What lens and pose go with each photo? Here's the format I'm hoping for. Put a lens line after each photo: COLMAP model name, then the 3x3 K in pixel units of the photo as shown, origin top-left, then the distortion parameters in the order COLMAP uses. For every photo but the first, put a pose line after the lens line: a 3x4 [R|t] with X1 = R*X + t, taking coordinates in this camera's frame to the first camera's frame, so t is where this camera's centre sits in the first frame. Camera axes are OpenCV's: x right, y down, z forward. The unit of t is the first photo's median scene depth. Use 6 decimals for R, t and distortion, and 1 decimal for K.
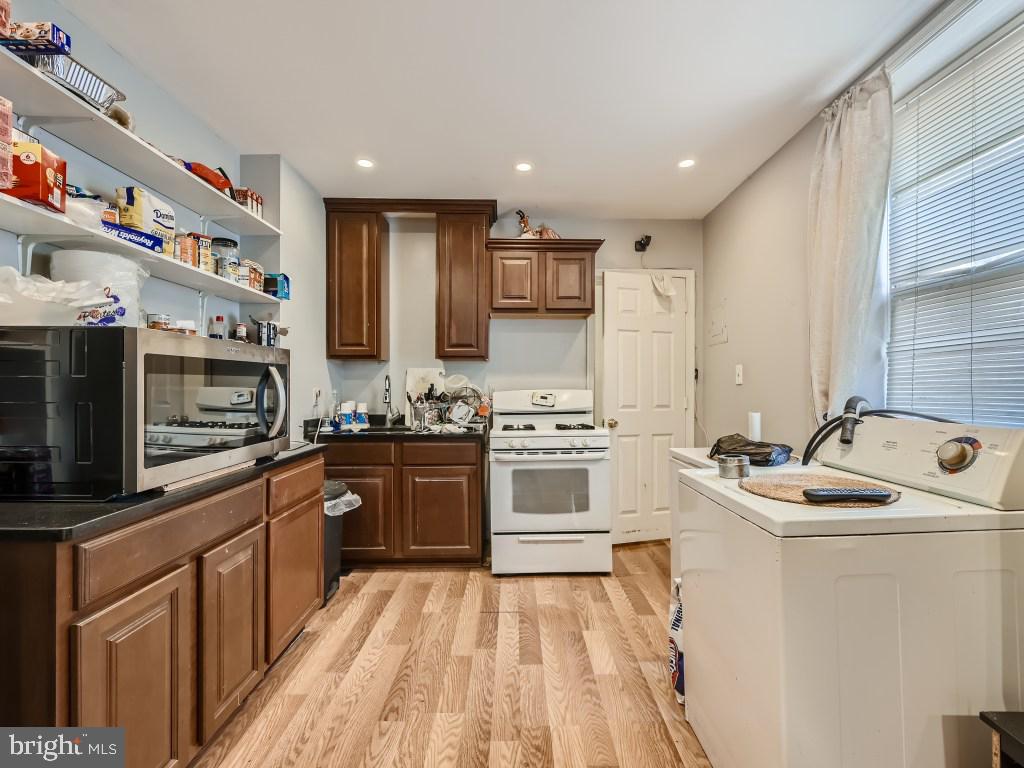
lens RADIAL K [[462.2, 0, 512.6], [0, 462.2, 387.9], [0, 0, 1]] dist [-0.001860, 0.000744]
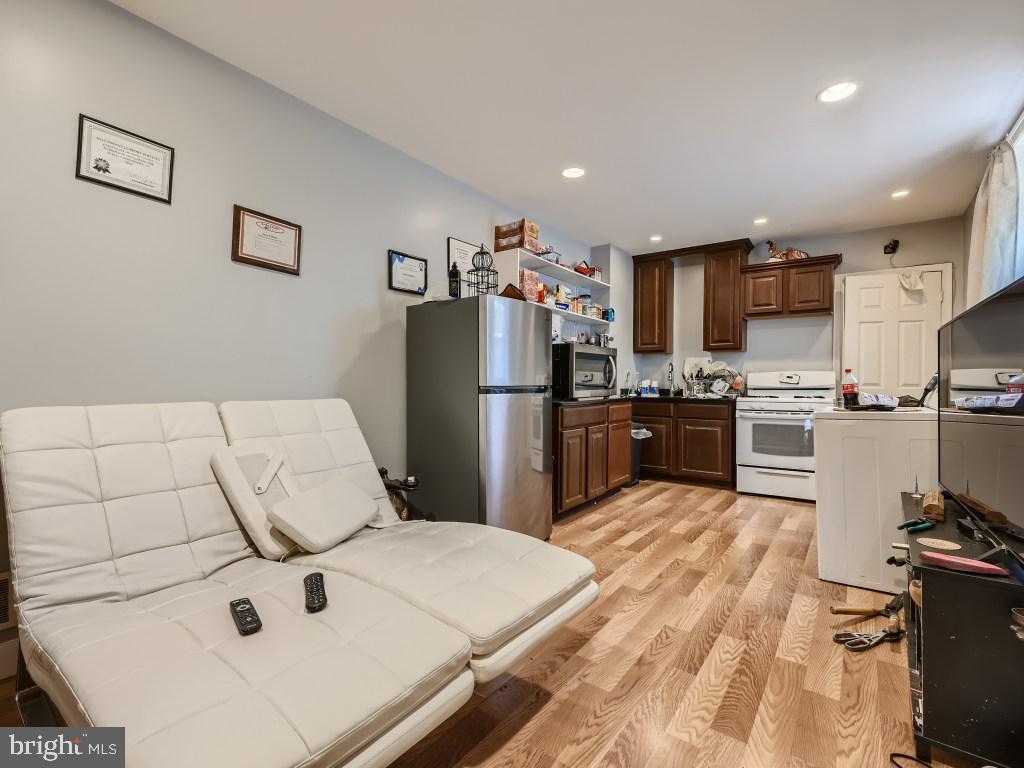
lens RADIAL K [[462.2, 0, 509.1], [0, 462.2, 385.7], [0, 0, 1]] dist [-0.001860, 0.000744]
pose [[0.800707, 0.009816, -0.598976, 0.257305], [-0.007790, 0.999952, 0.005974, 0.051477], [0.599006, -0.000118, 0.800745, -0.649737]]
